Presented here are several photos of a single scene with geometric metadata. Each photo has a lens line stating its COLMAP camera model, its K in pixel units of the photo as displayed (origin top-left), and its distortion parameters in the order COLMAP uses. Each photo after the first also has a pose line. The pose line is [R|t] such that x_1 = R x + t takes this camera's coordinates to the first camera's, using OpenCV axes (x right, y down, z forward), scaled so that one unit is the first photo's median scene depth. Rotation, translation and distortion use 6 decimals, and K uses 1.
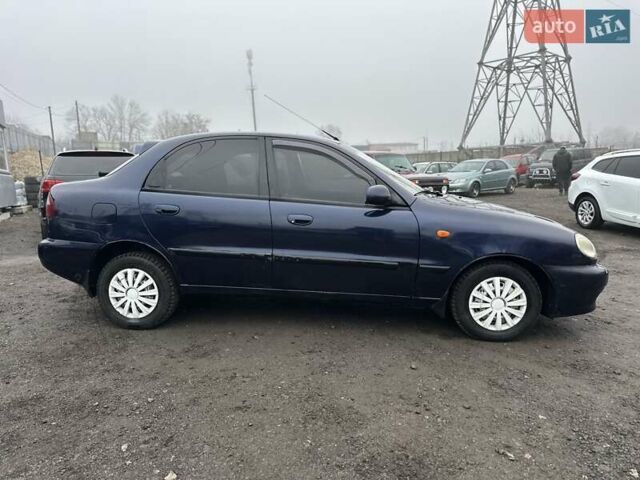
lens RADIAL K [[446.5, 0, 324.2], [0, 446.5, 236.0], [0, 0, 1]] dist [0.033894, -0.041727]
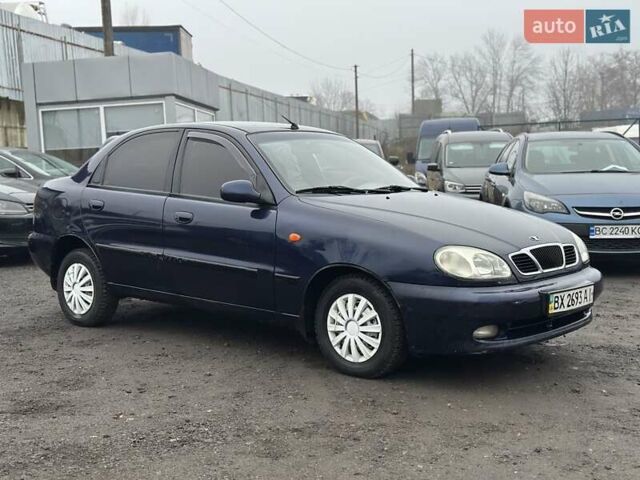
lens RADIAL K [[875.3, 0, 313.5], [0, 875.3, 240.7], [0, 0, 1]] dist [0.119776, 0.000000]
pose [[0.809921, 0.038718, -0.585259, 1.152257], [-0.071579, 0.996885, -0.033106, 0.048886], [0.582155, 0.068706, 0.810170, -0.298308]]
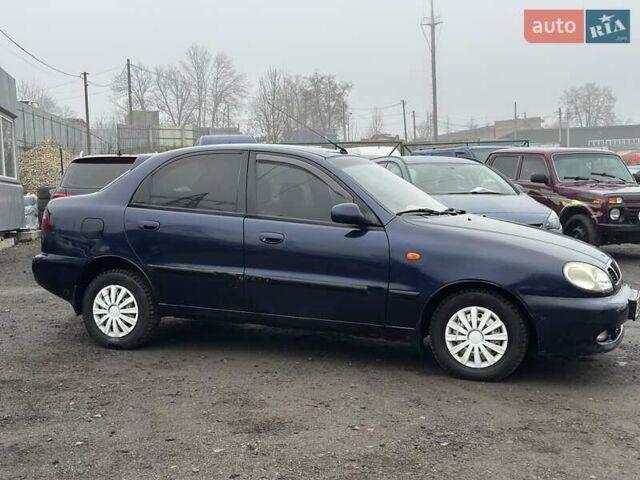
lens RADIAL K [[875.3, 0, 320.3], [0, 875.3, 243.2], [0, 0, 1]] dist [0.119776, 0.000000]
pose [[0.960371, 0.025108, -0.277592, 0.530546], [-0.044630, 0.996936, -0.064235, 0.084487], [0.275129, 0.074078, 0.958549, -0.723308]]
